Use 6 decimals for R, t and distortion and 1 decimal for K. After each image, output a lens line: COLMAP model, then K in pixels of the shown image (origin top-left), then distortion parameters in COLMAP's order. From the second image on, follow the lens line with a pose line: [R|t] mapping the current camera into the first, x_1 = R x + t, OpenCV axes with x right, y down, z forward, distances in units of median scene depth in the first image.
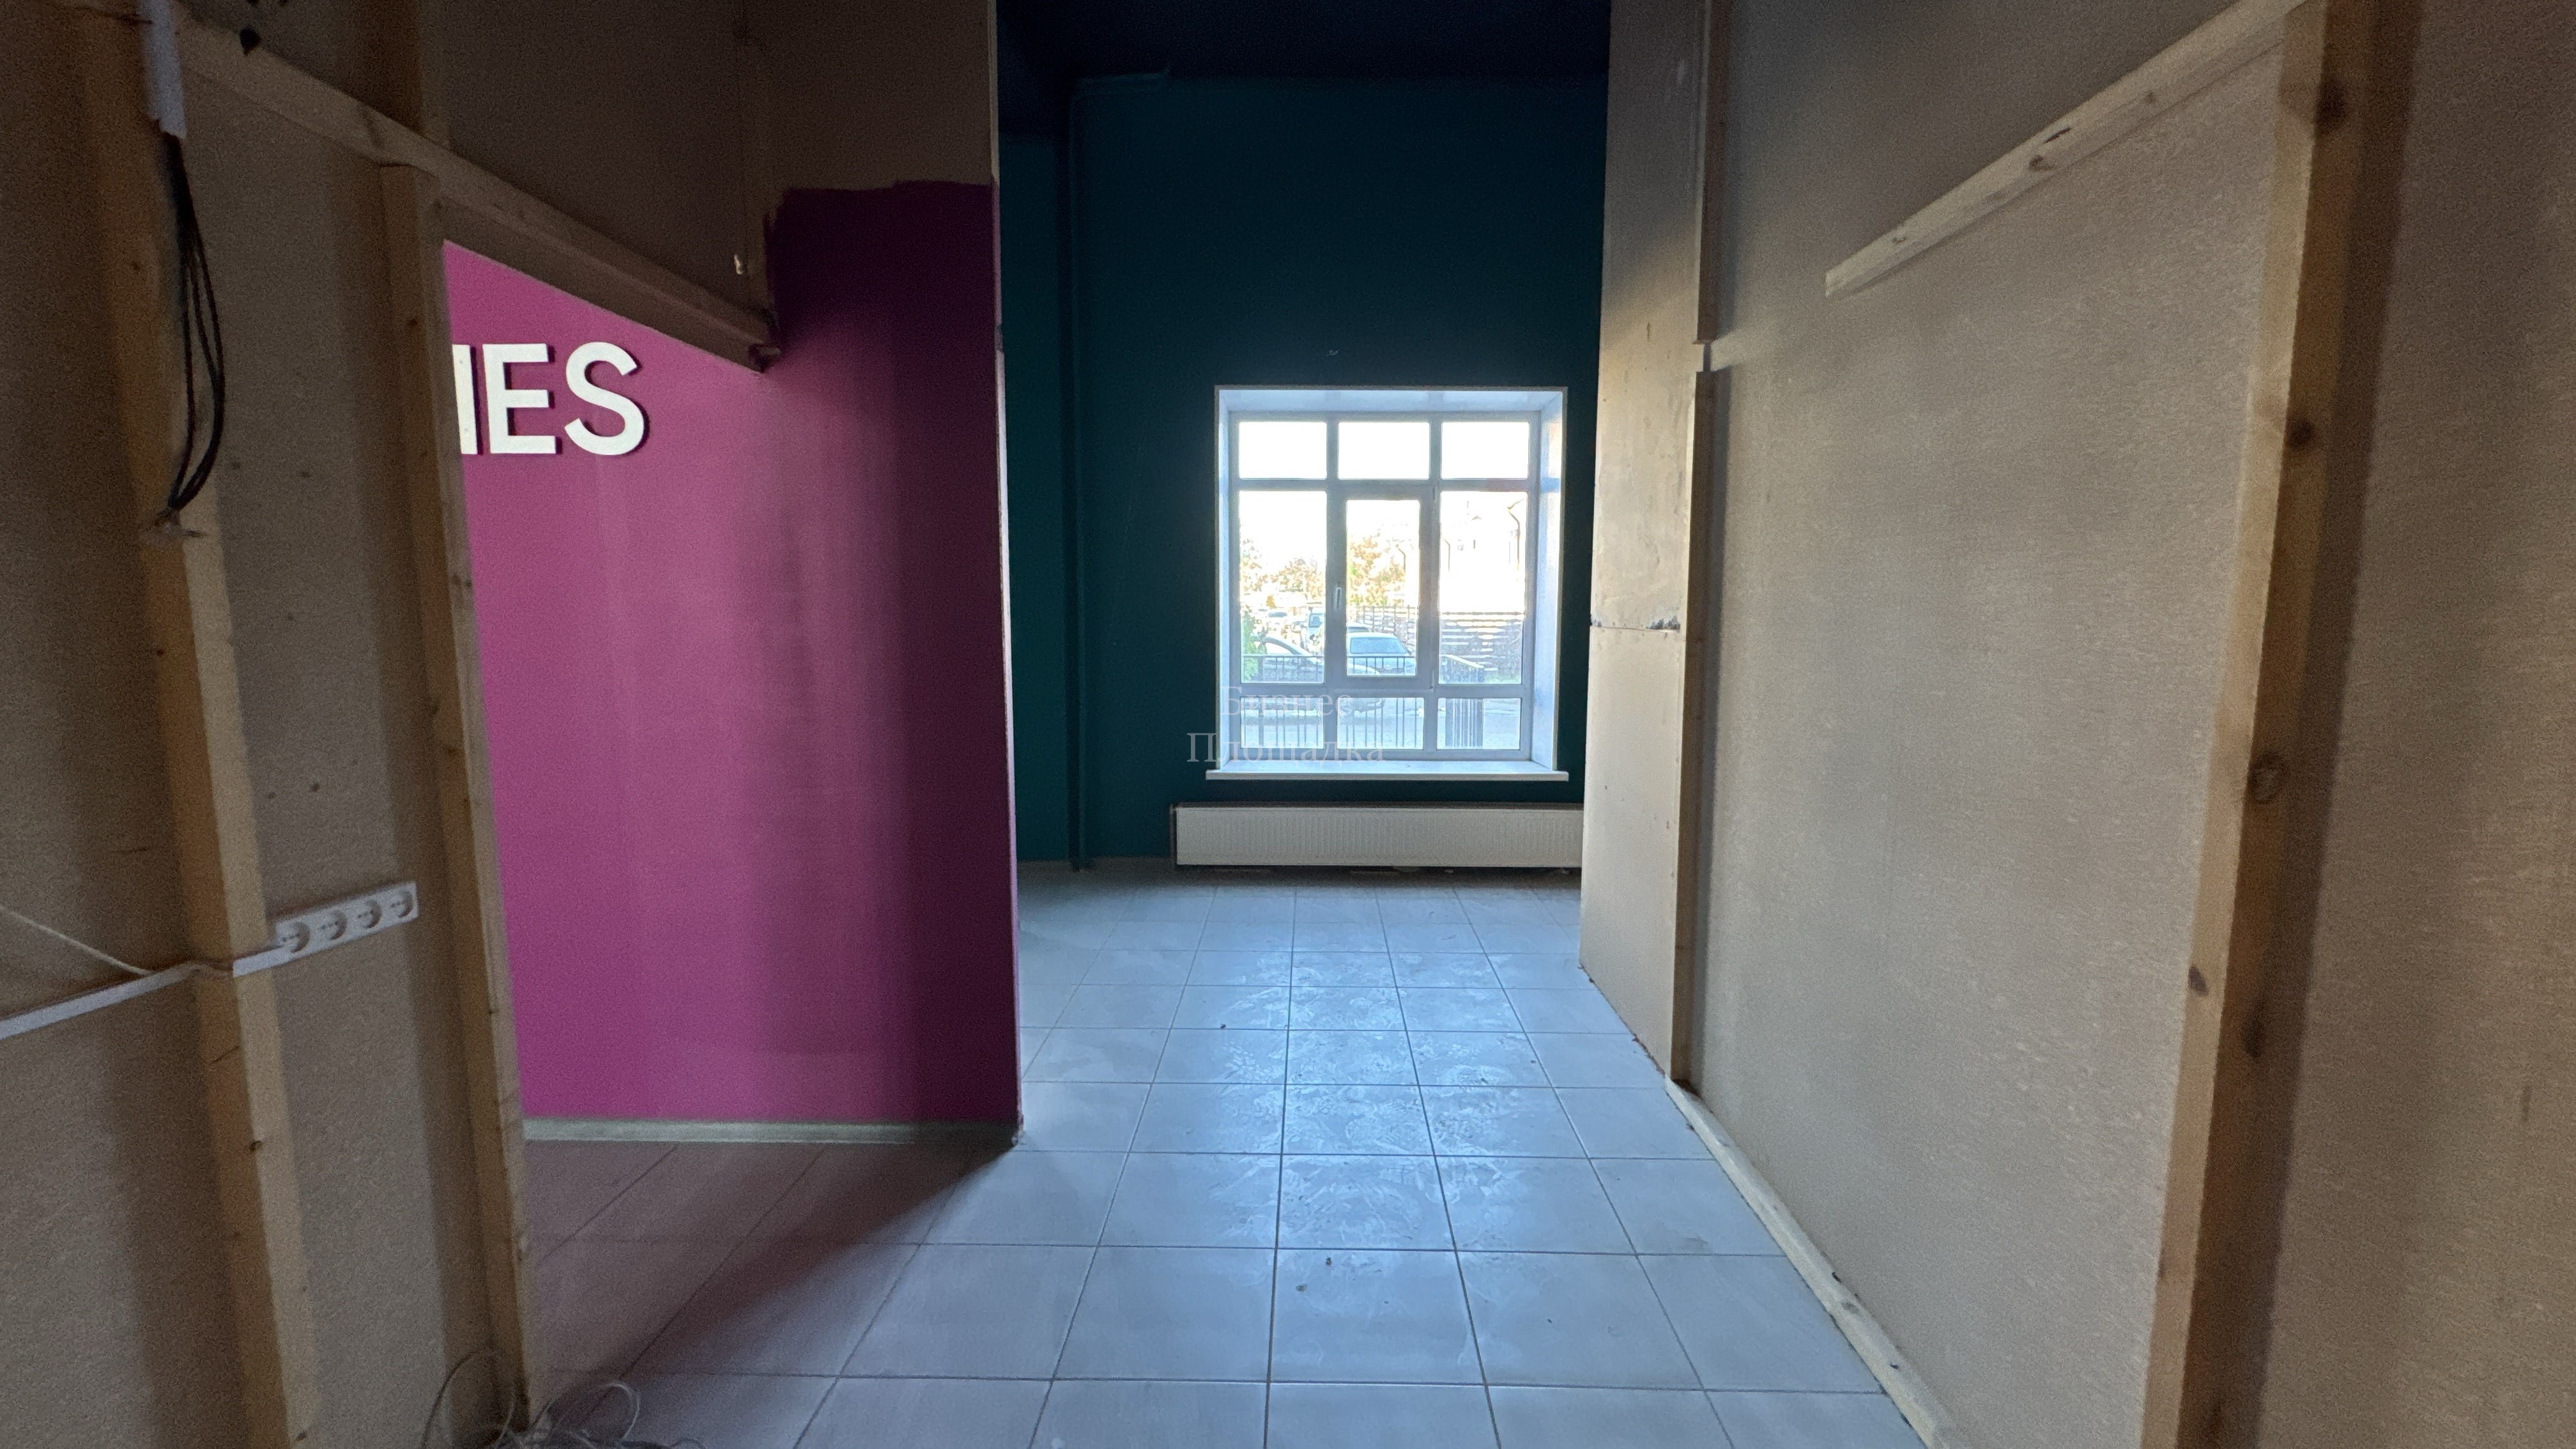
lens RADIAL K [[1033.6, 0, 1288.1], [0, 1033.6, 722.8], [0, 0, 1]] dist [0.001261, 0.000103]
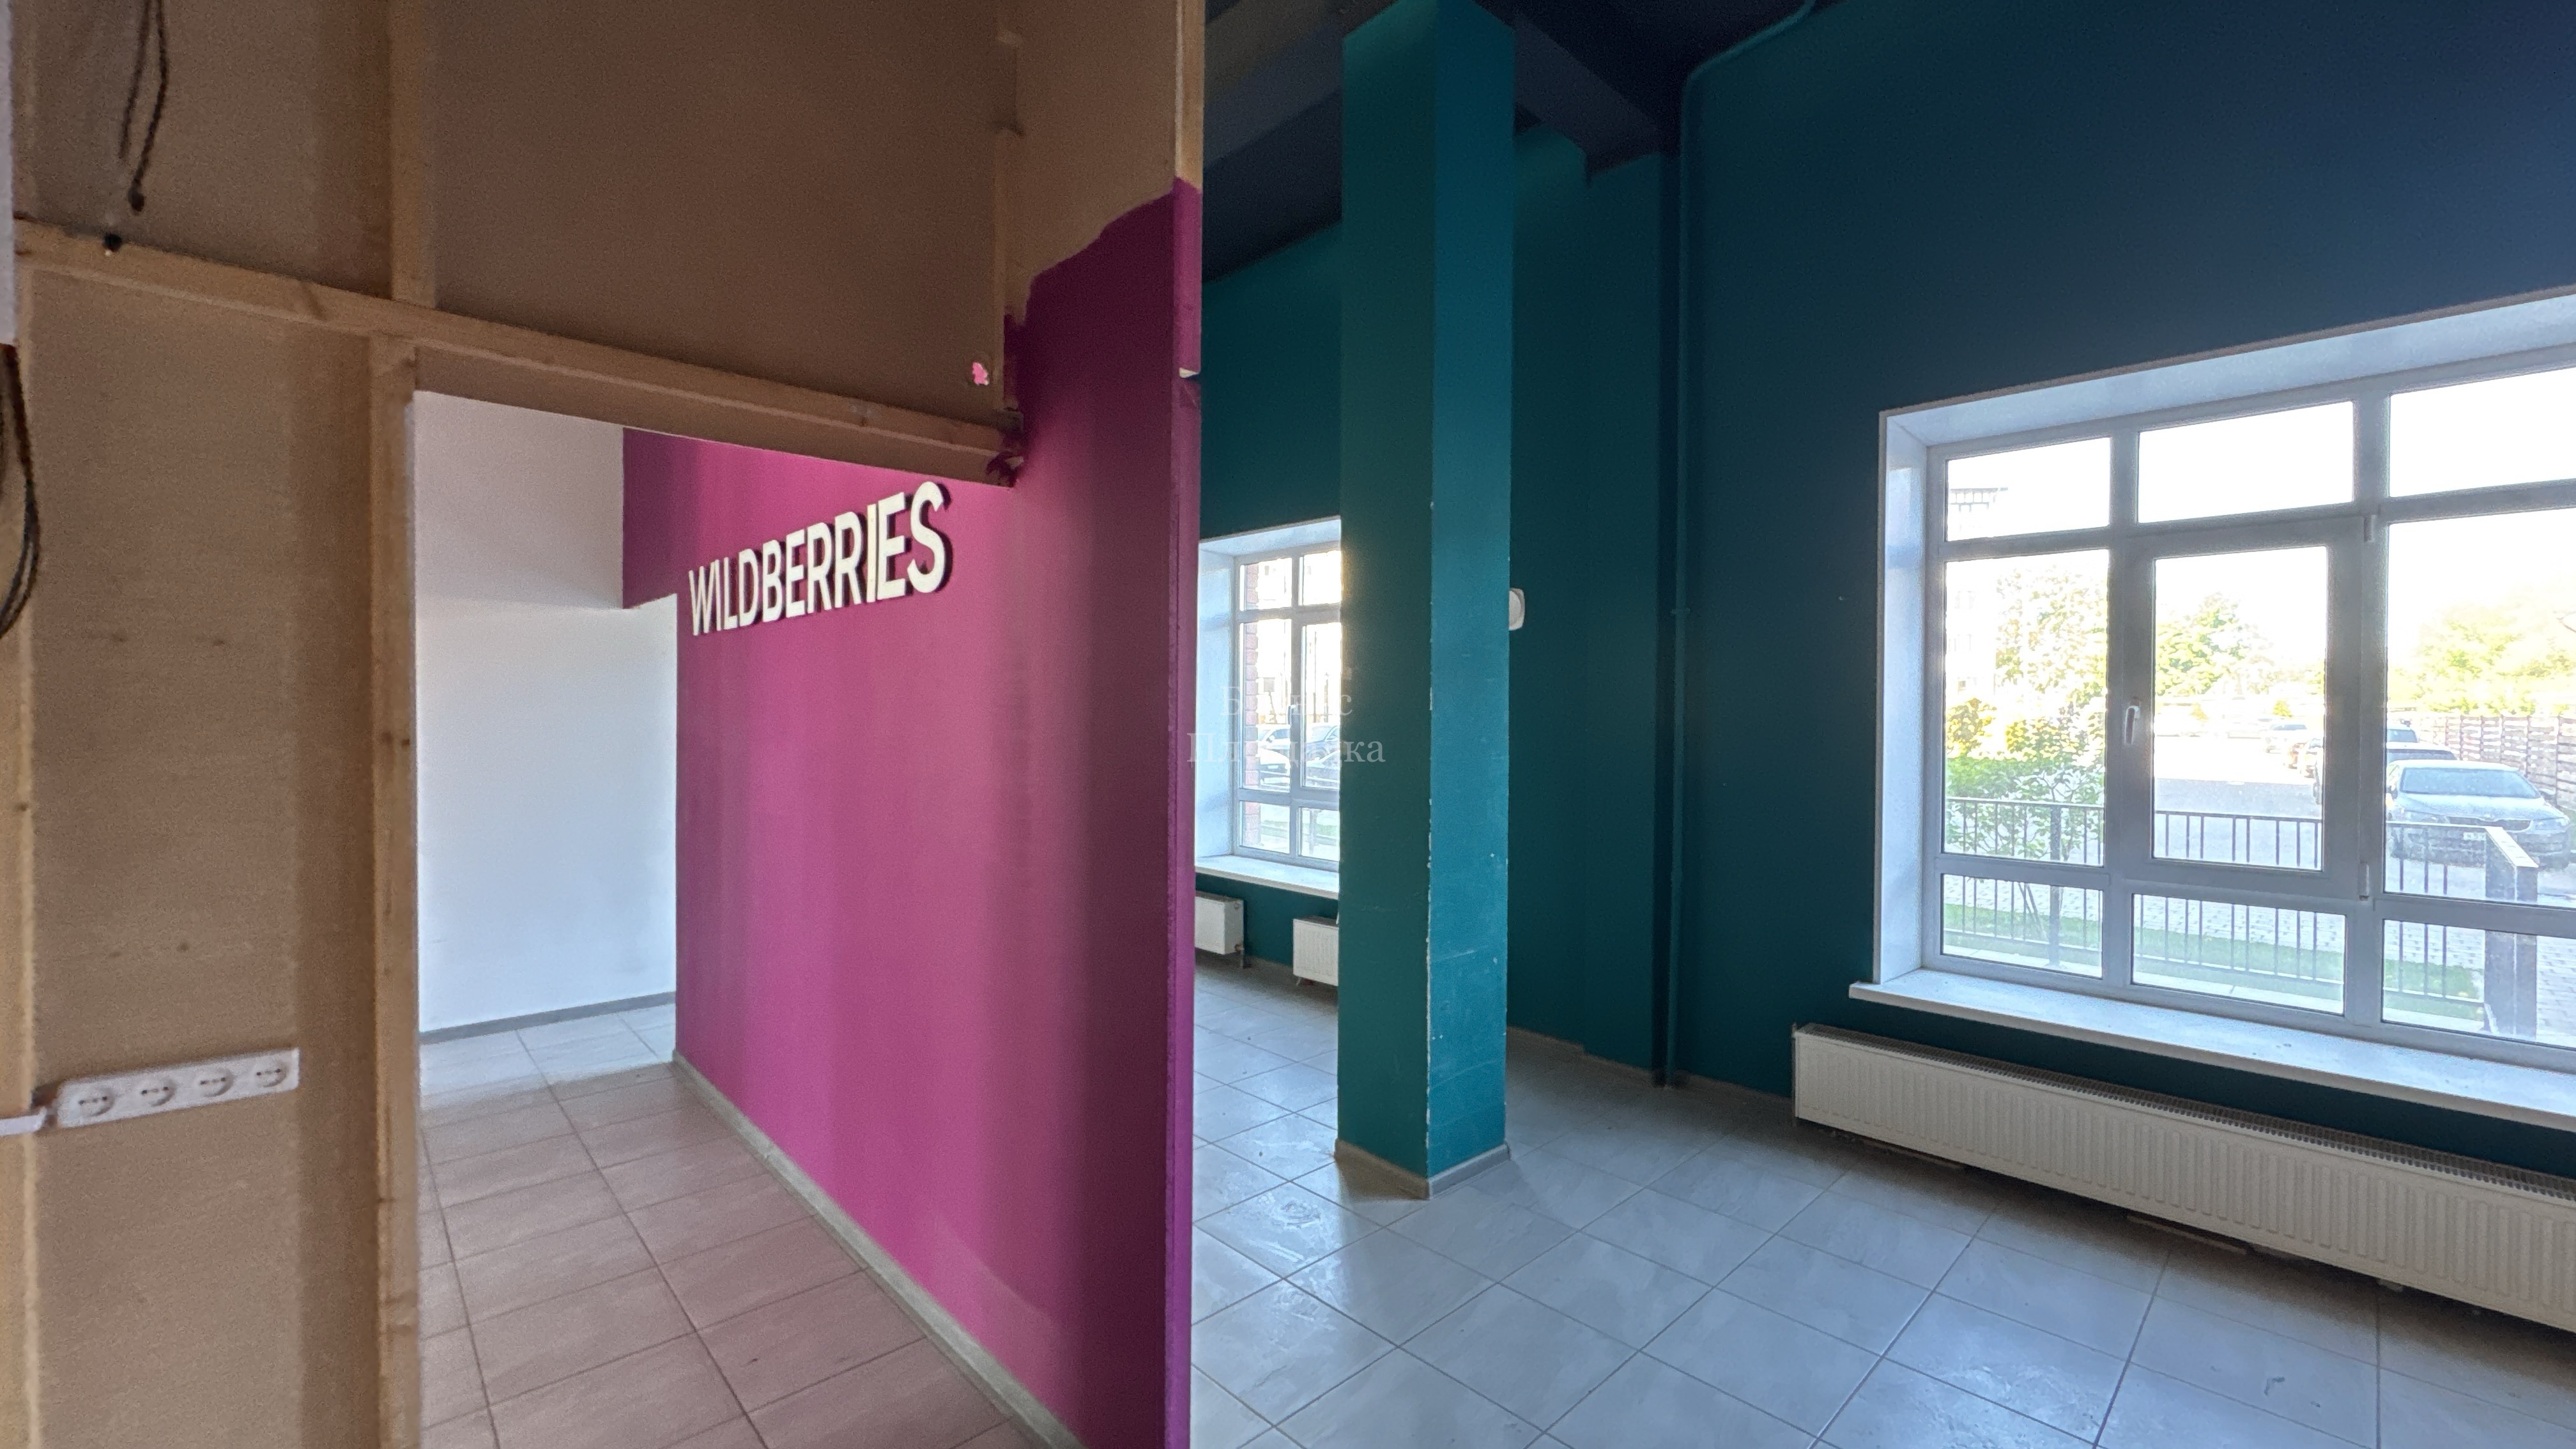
lens RADIAL K [[1033.6, 0, 1292.3], [0, 1033.6, 723.9], [0, 0, 1]] dist [0.001261, 0.000103]
pose [[0.703020, 0.011297, -0.711081, 0.139472], [-0.082400, 0.994434, -0.065667, -0.045985], [0.706381, 0.104758, 0.700037, 0.267822]]
